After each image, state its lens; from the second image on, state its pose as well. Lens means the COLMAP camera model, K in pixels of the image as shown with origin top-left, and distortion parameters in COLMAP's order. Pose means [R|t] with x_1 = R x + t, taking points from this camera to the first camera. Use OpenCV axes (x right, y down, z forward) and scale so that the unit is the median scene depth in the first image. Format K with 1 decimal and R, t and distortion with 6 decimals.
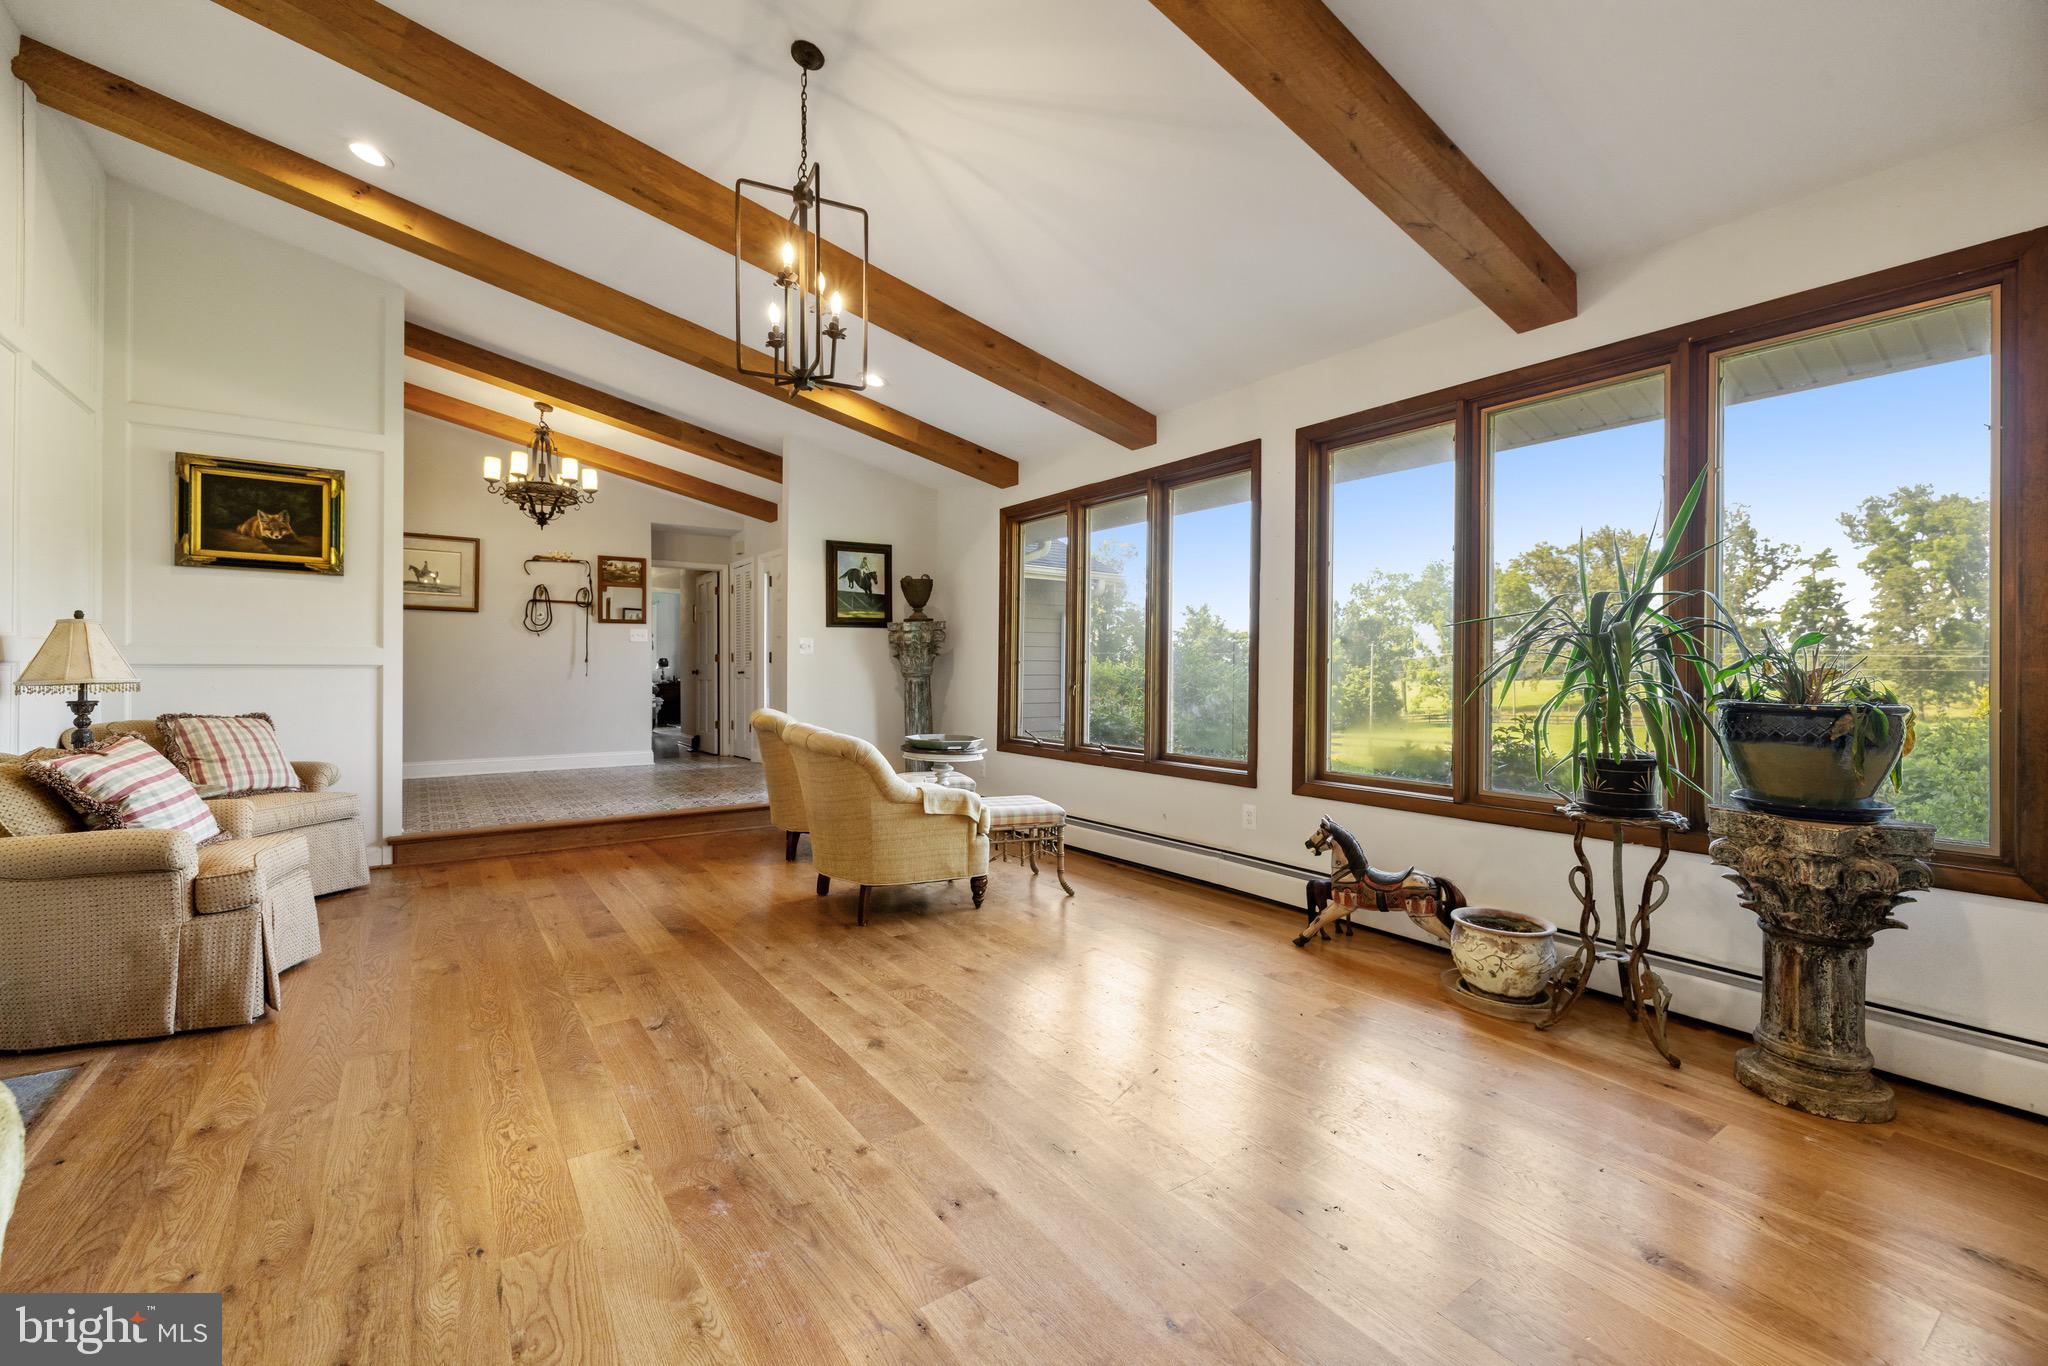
lens RADIAL K [[853.8, 0, 1025.6], [0, 853.8, 678.1], [0, 0, 1]] dist [0.002352, -0.000108]
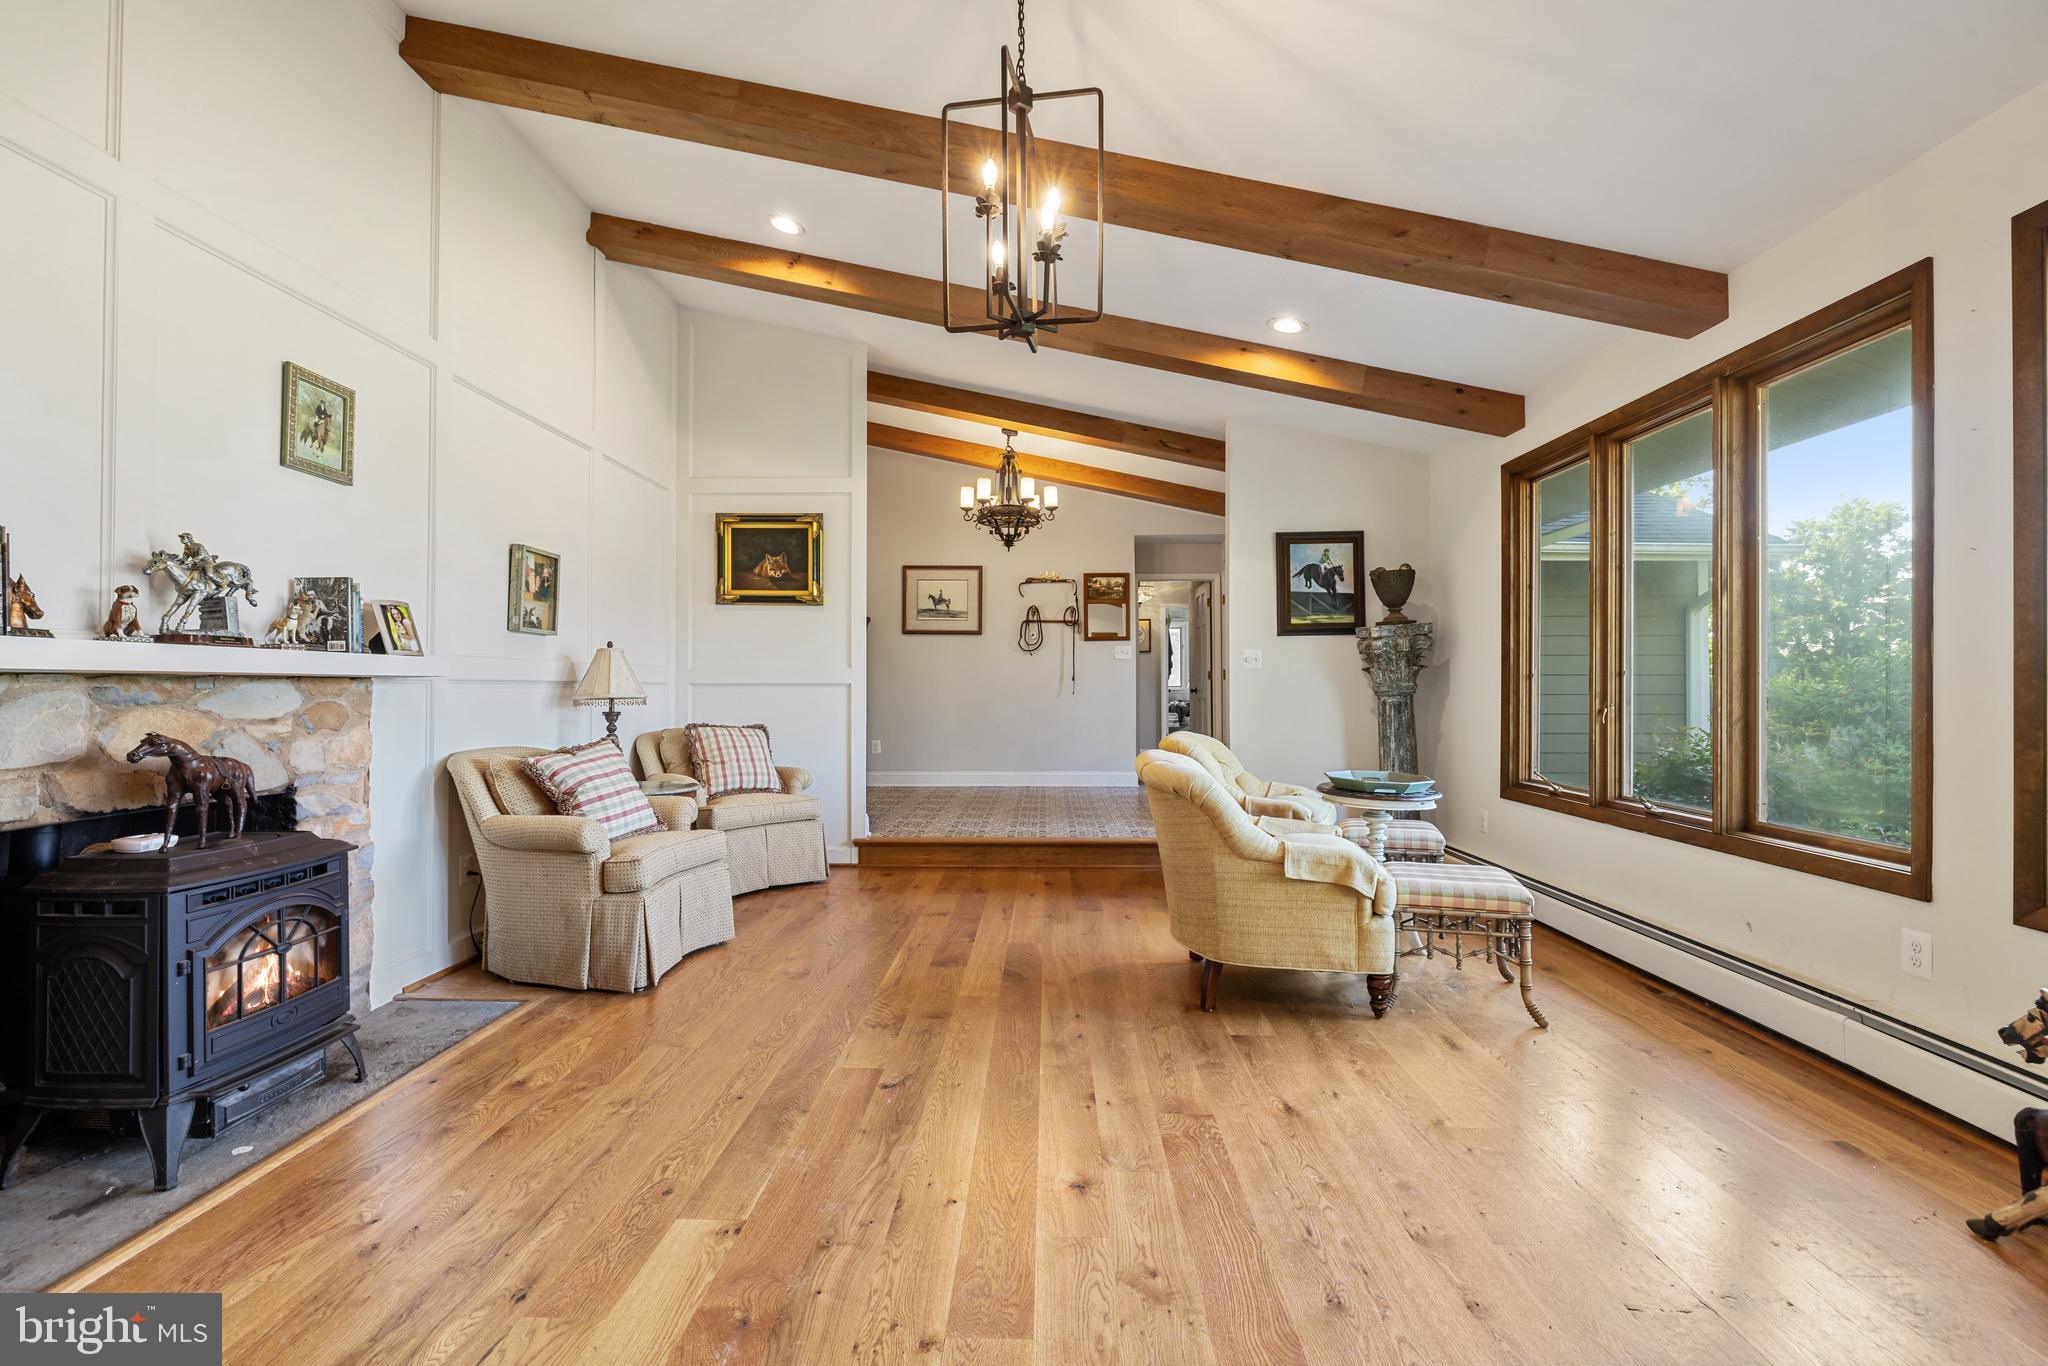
lens RADIAL K [[918.3, 0, 1022.7], [0, 918.3, 683.9], [0, 0, 1]] dist [-0.007141, 0.002355]
pose [[0.802087, -0.005235, -0.597184, 0.156424], [-0.004001, 0.999892, -0.014140, 0.001407], [0.597193, 0.013731, 0.801980, 0.191965]]
